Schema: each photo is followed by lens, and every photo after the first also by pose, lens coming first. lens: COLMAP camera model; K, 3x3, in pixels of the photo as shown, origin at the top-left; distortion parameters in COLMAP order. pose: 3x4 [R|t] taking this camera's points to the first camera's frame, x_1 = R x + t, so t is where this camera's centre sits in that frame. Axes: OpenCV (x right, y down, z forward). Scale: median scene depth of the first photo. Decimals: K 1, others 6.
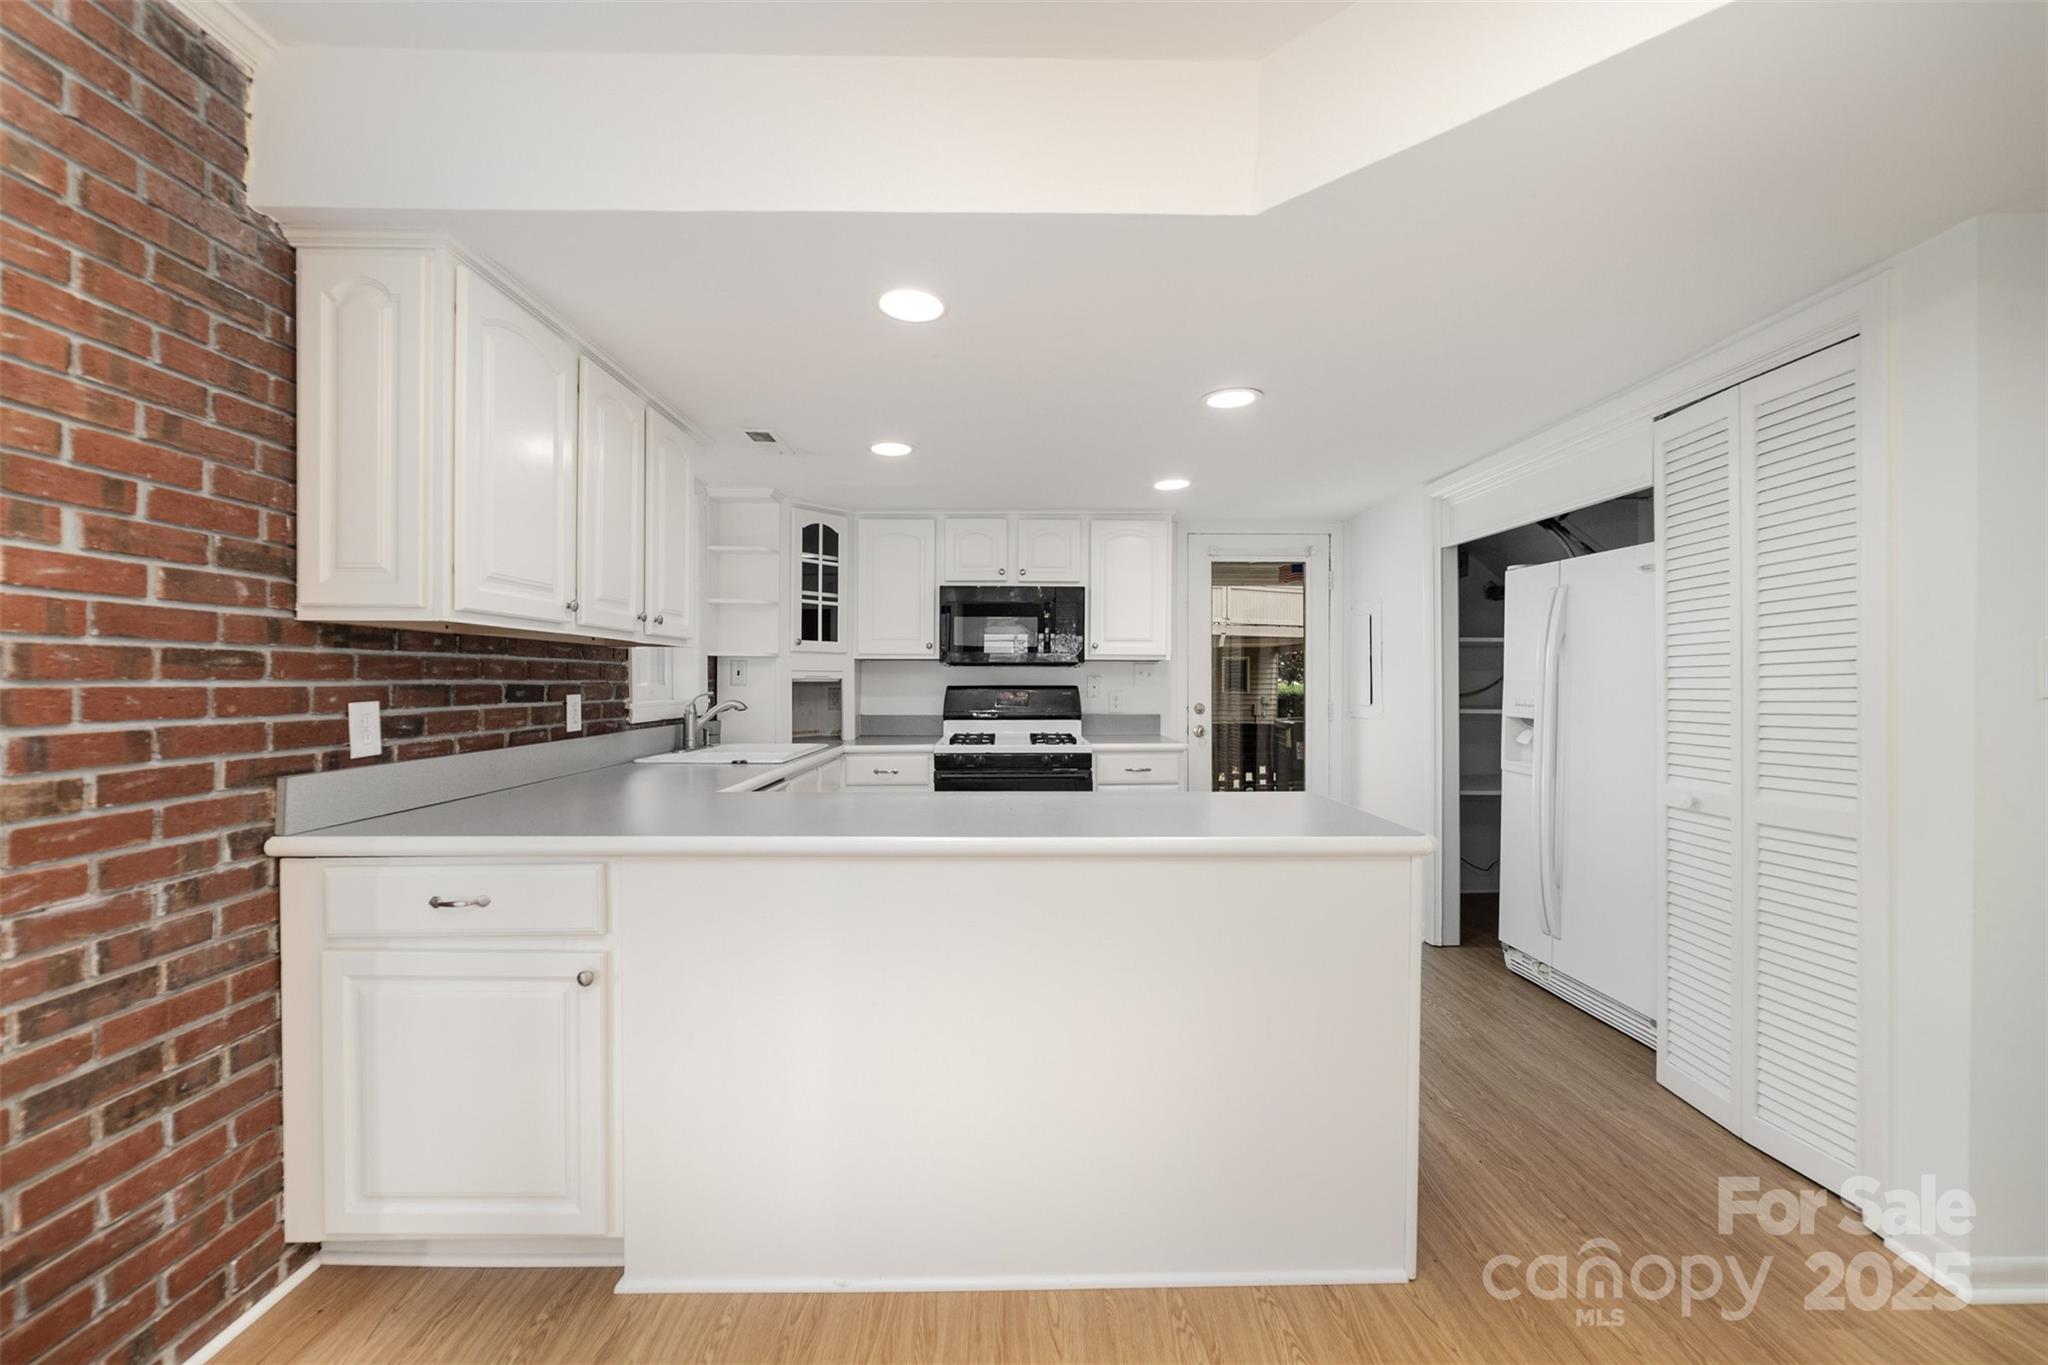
lens RADIAL K [[785.0, 0, 1024.0], [0, 785.0, 682.5], [0, 0, 1]] dist [0.000205, 0.009096]
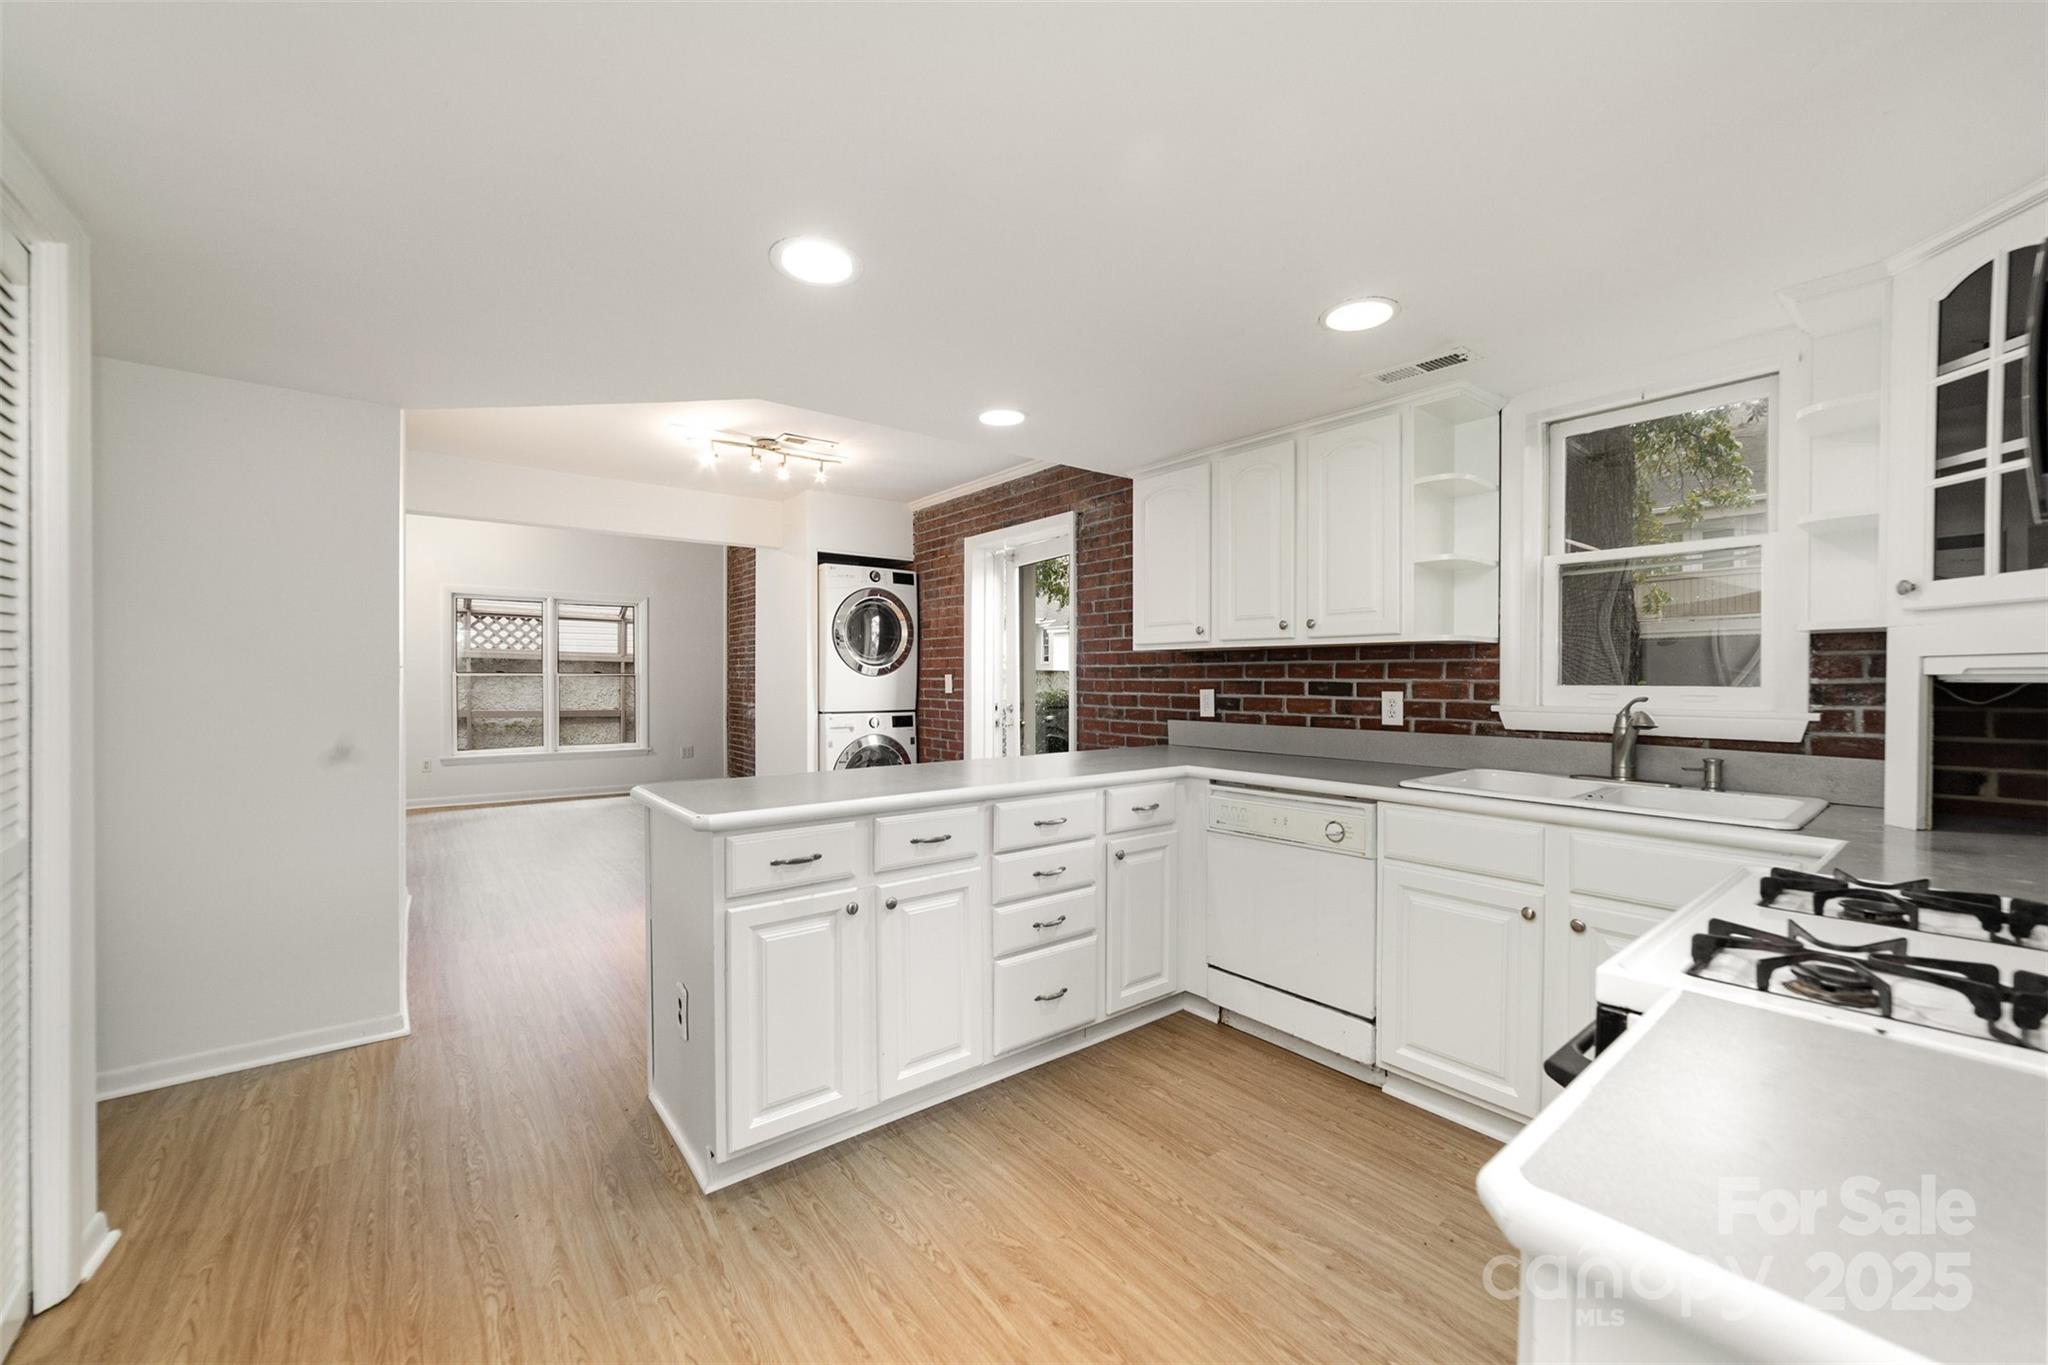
lens RADIAL K [[792.6, 0, 1027.1], [0, 792.6, 687.3], [0, 0, 1]] dist [-0.021583, 0.009465]
pose [[-0.786545, 0.005021, -0.617513, 0.619182], [-0.003980, 0.999905, 0.013199, -0.003793], [0.617520, 0.012839, -0.786450, 1.882047]]
